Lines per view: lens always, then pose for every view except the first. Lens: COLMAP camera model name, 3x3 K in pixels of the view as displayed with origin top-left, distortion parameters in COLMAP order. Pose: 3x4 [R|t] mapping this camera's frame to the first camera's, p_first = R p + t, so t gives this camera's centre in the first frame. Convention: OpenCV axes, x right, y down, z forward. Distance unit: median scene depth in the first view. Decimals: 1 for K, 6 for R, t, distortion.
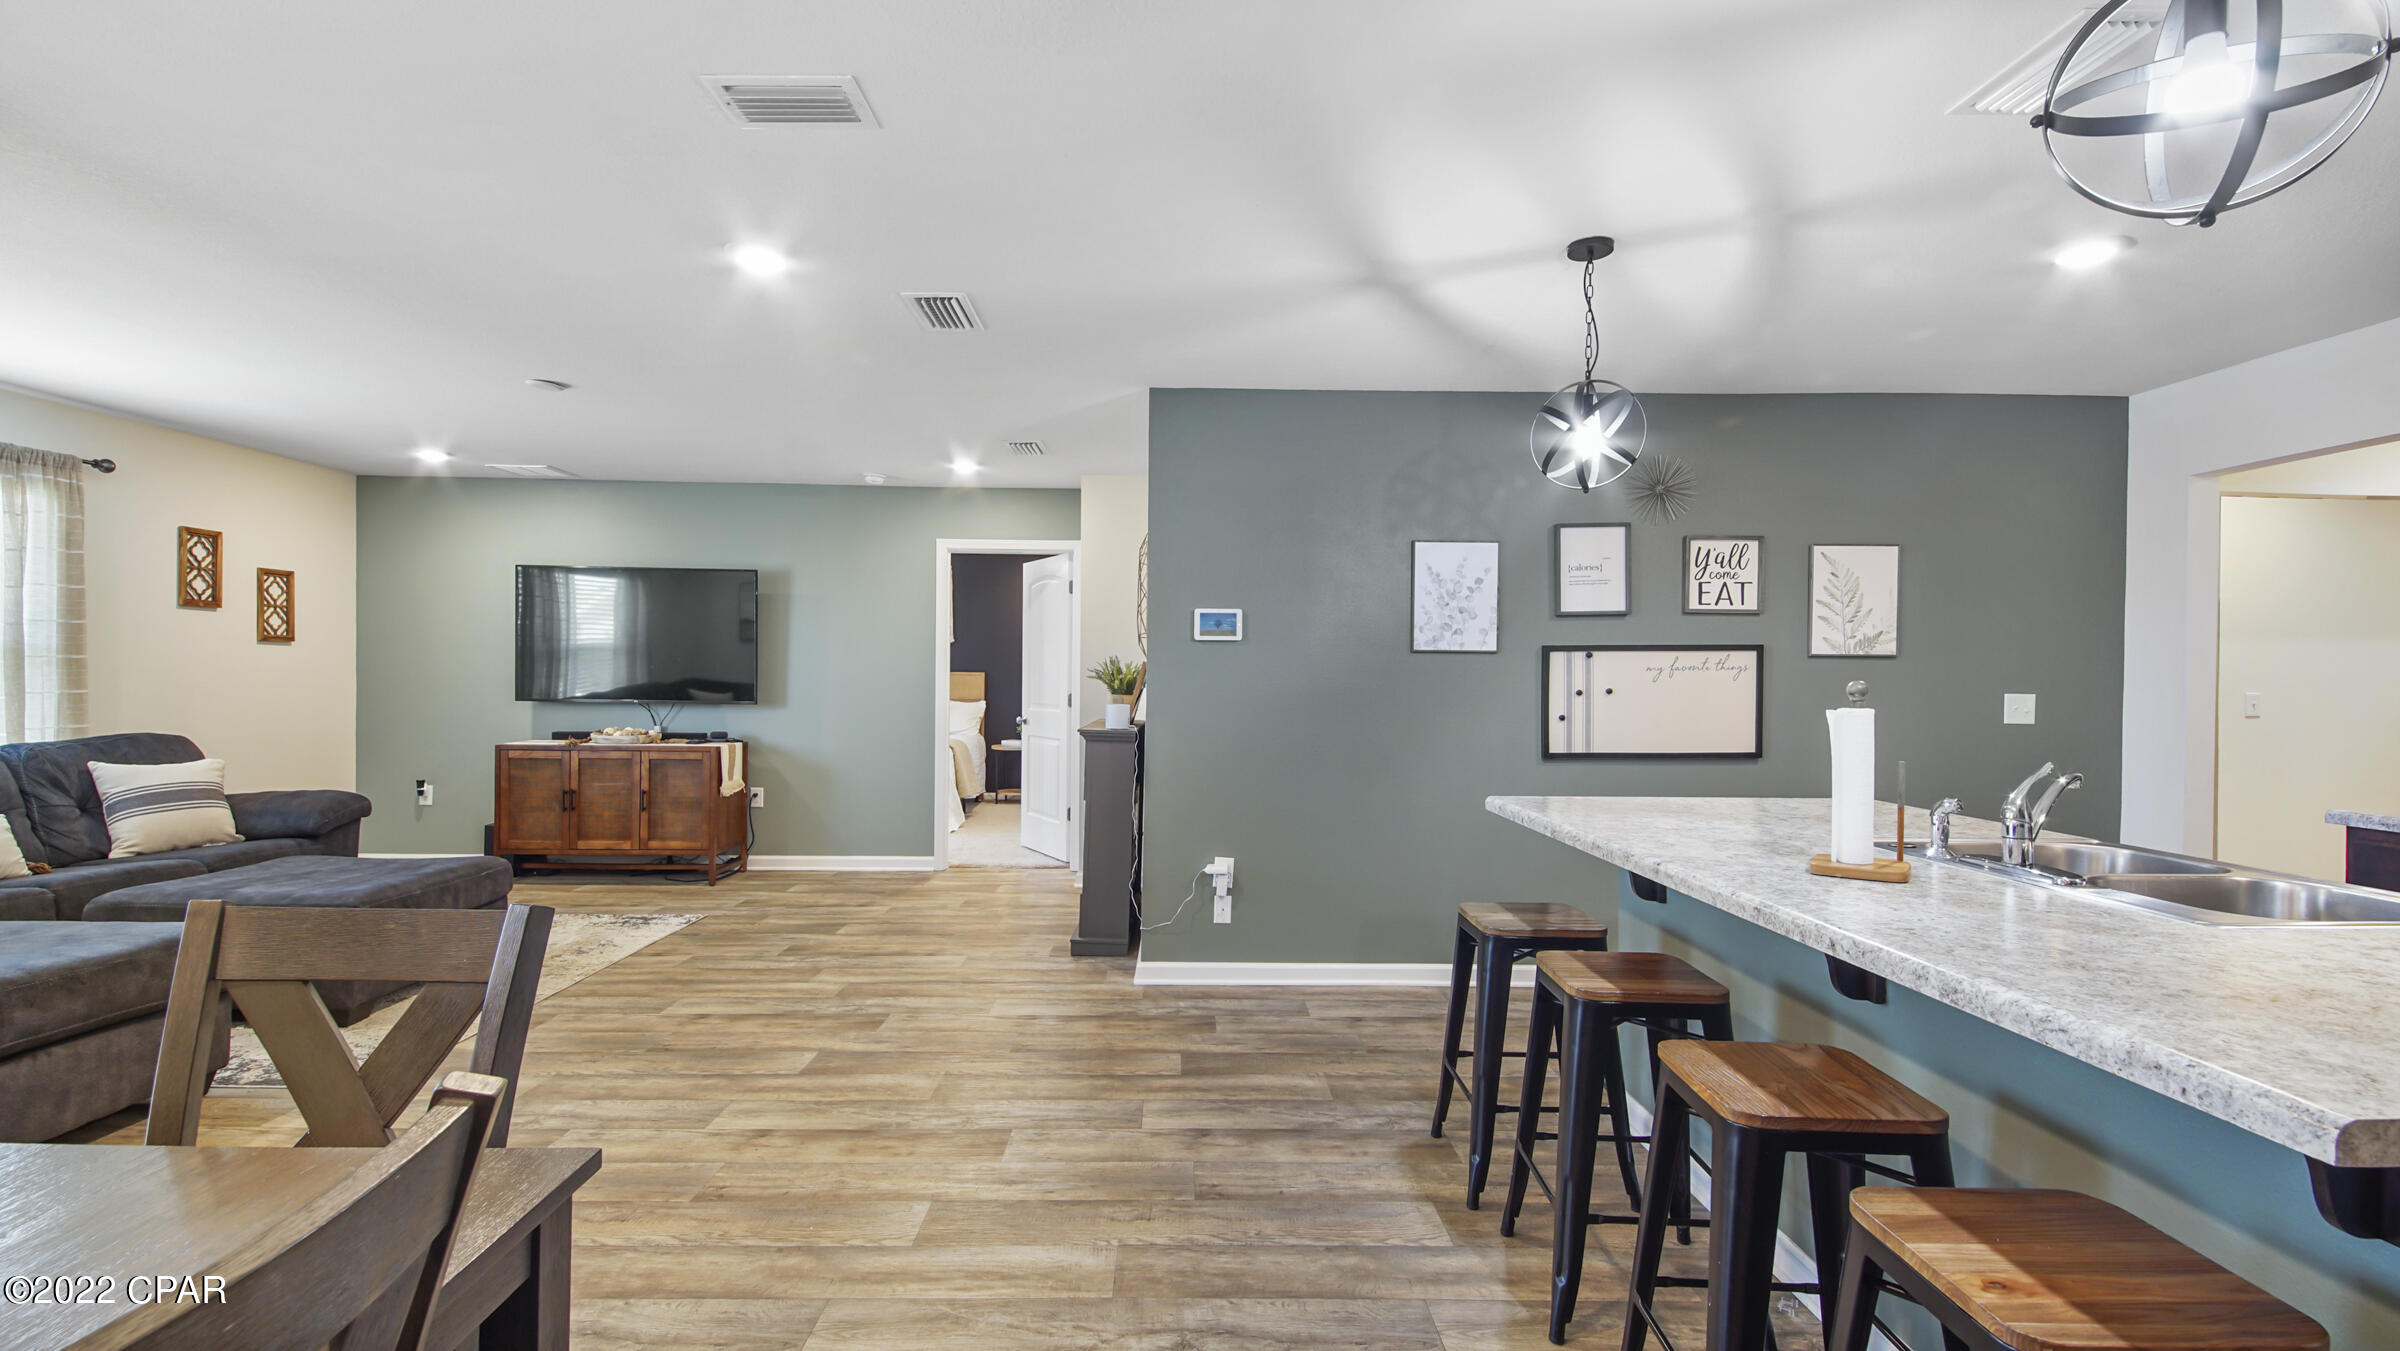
lens RADIAL K [[1089.9, 0, 1194.1], [0, 1089.9, 666.4], [0, 0, 1]] dist [0.031953, -0.024790]
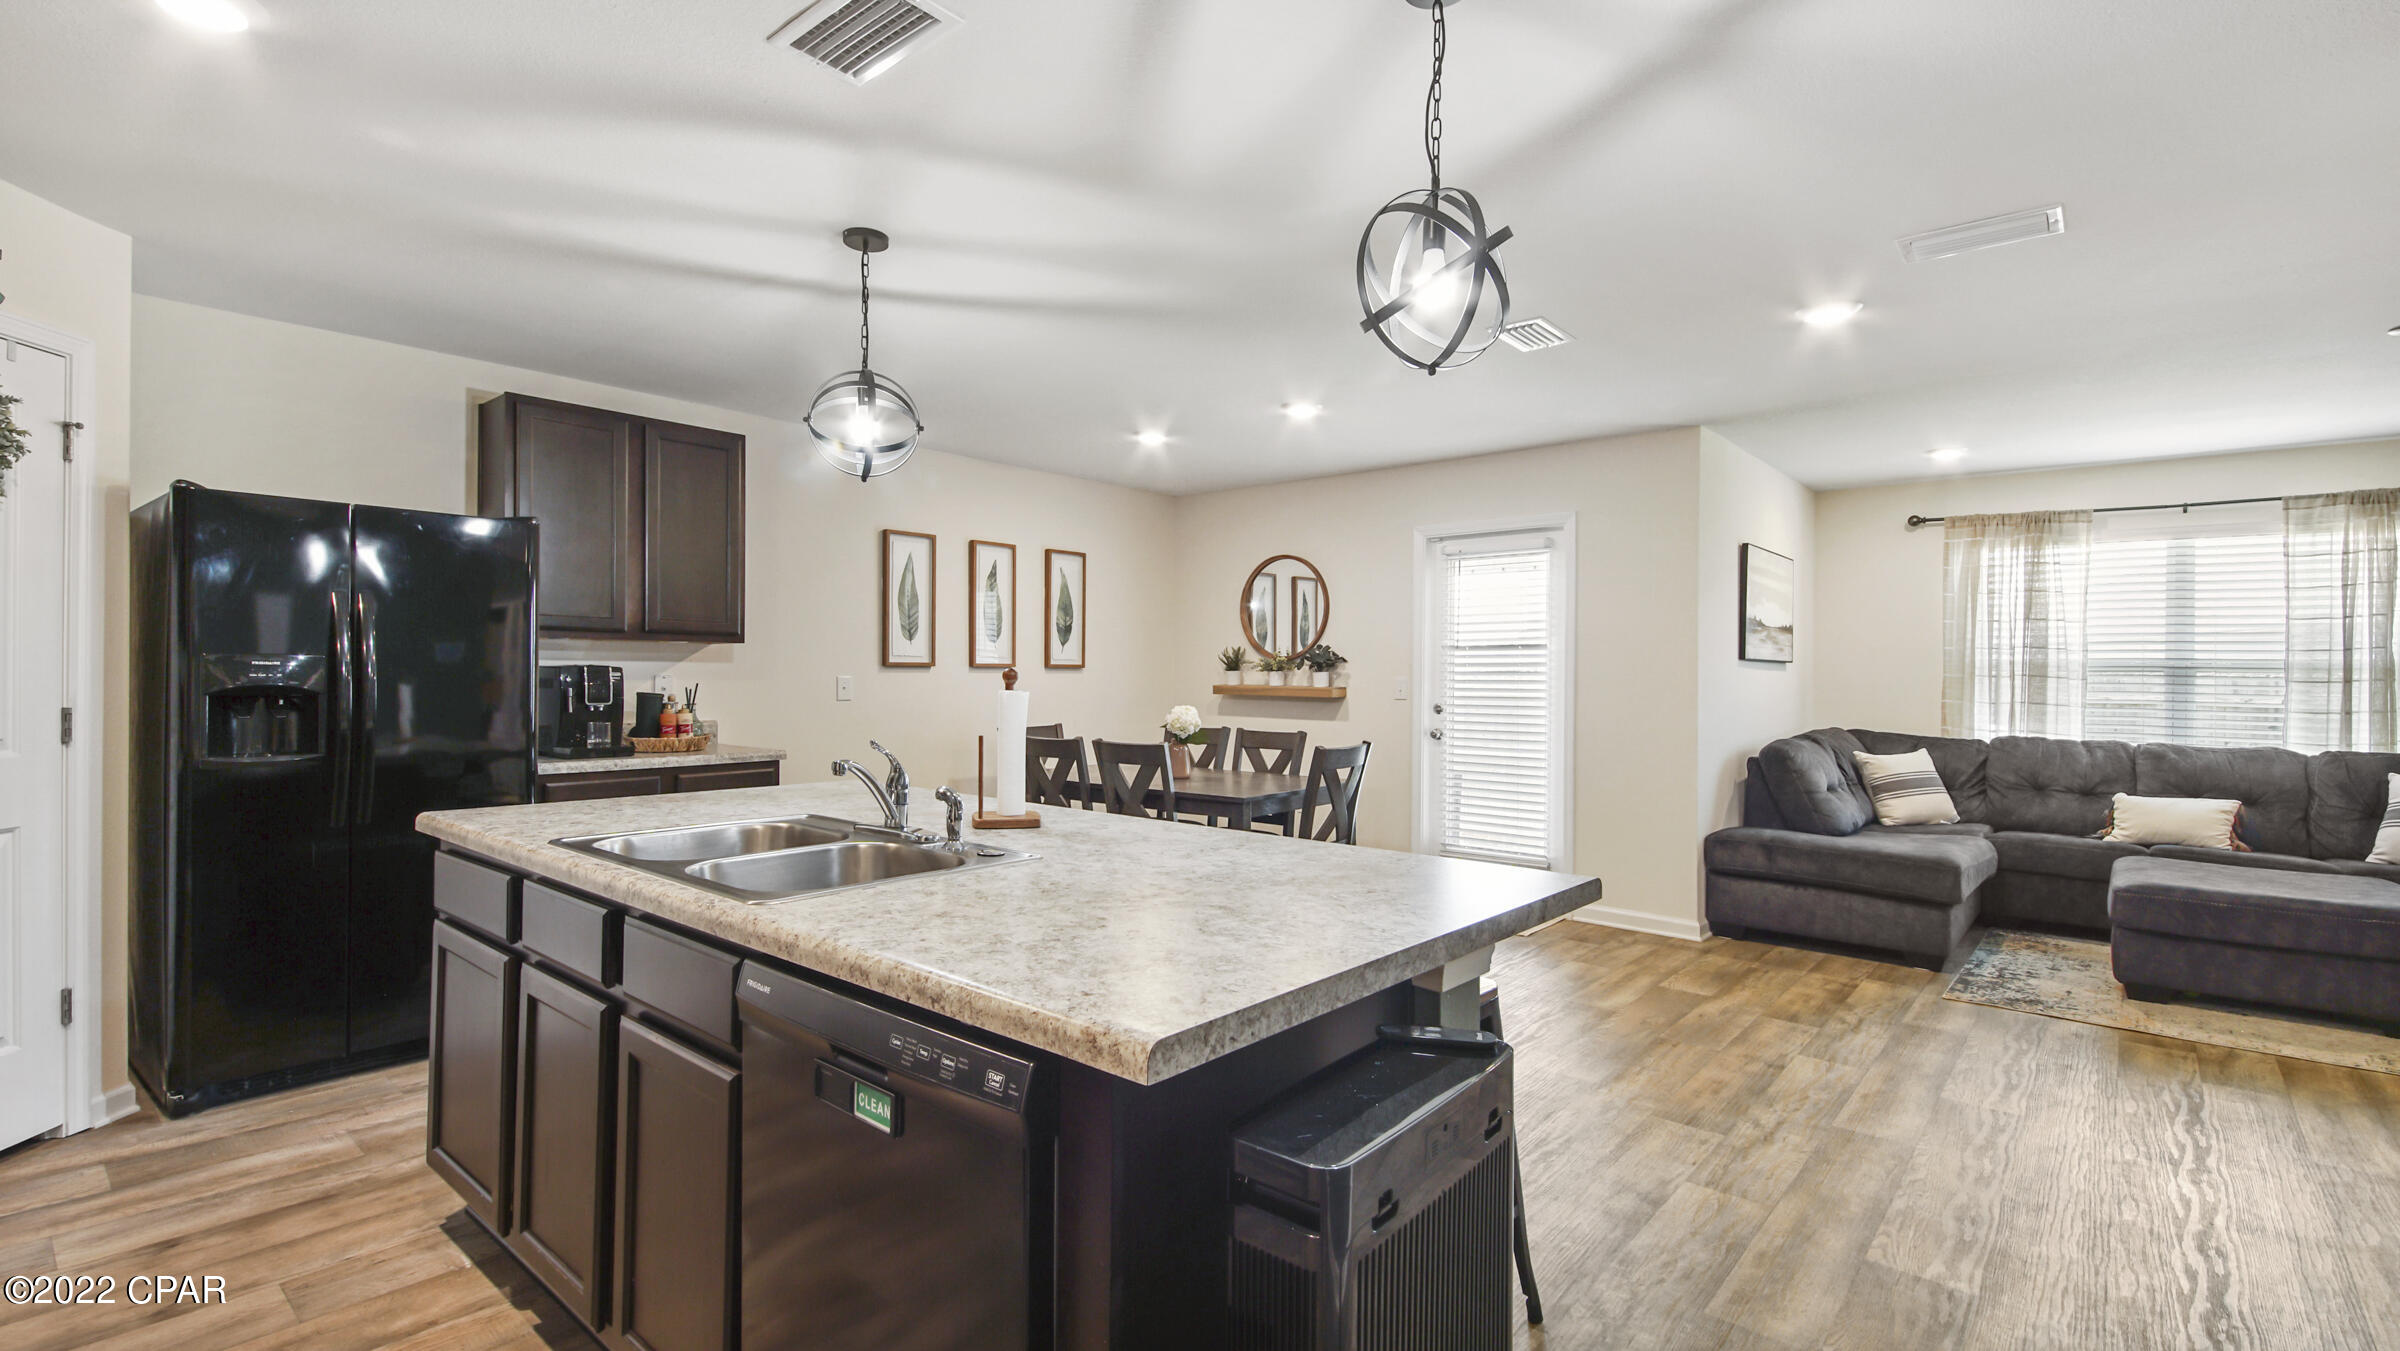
lens RADIAL K [[1089.9, 0, 1194.1], [0, 1089.9, 666.4], [0, 0, 1]] dist [0.031953, -0.024790]
pose [[-0.655779, -0.016147, -0.754781, 0.441611], [-0.006581, 0.999856, -0.015671, 0.004856], [0.754925, -0.005310, -0.655790, 0.620197]]
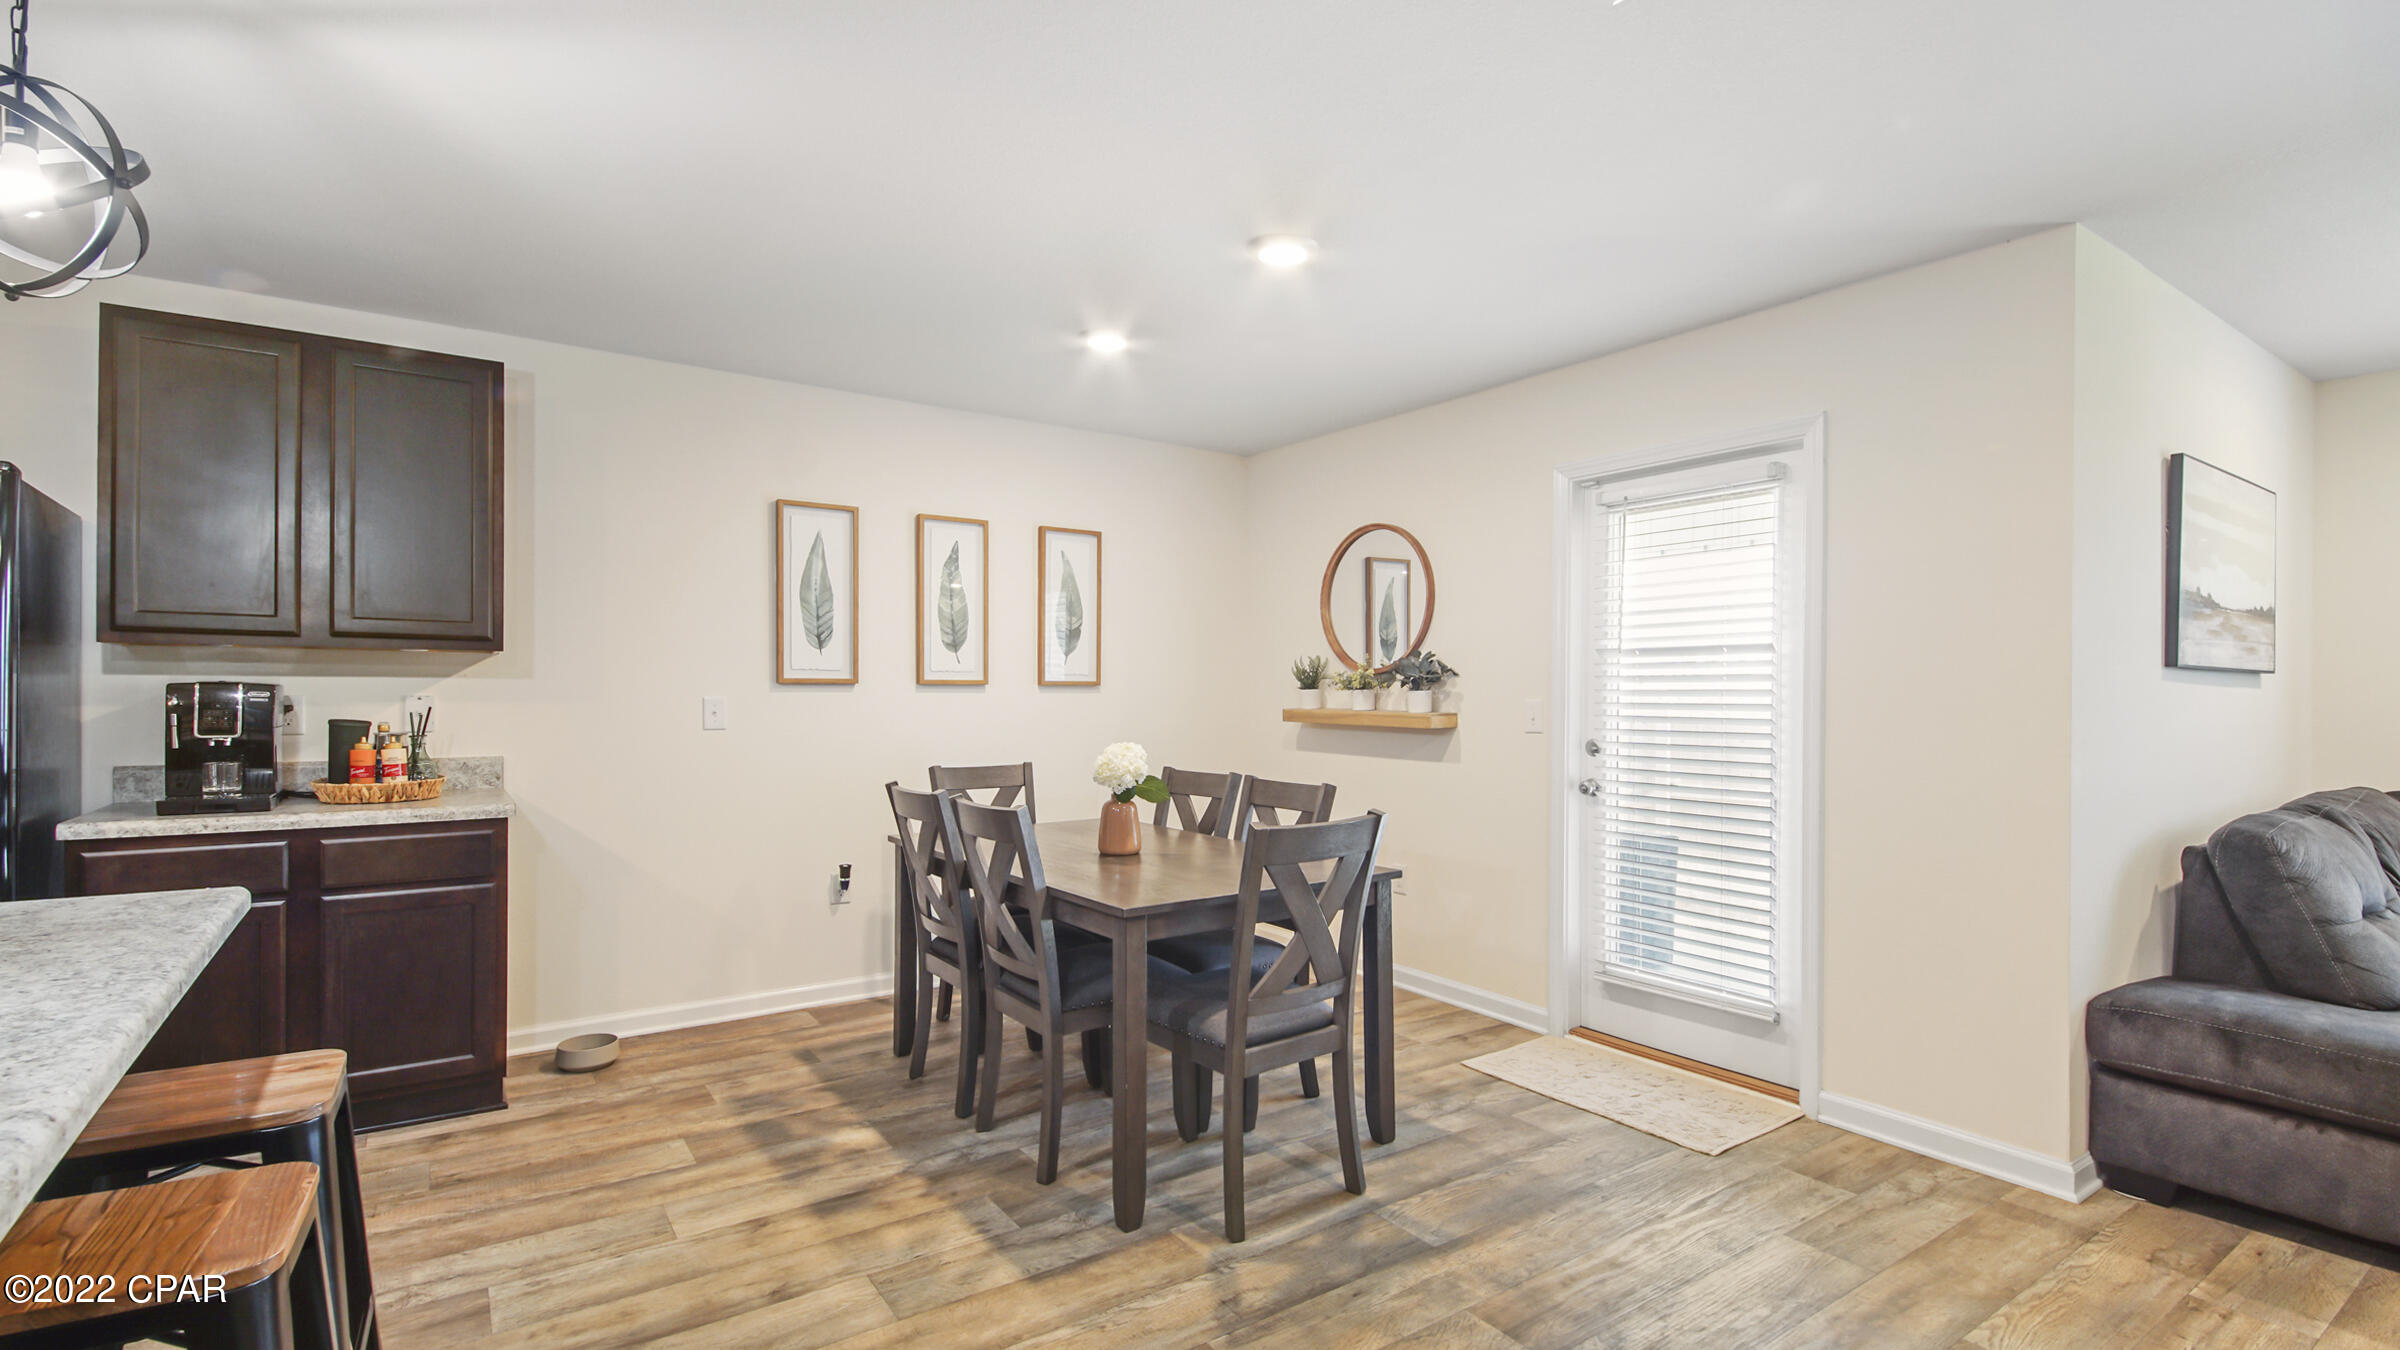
lens RADIAL K [[1087.0, 0, 1172.2], [0, 1087.0, 689.2], [0, 0, 1]] dist [0.031057, -0.019599]
pose [[-0.833136, -0.012785, -0.552920, 0.102160], [-0.008306, 0.999909, -0.010604, 0.000933], [0.553006, -0.004242, -0.833167, 0.529917]]
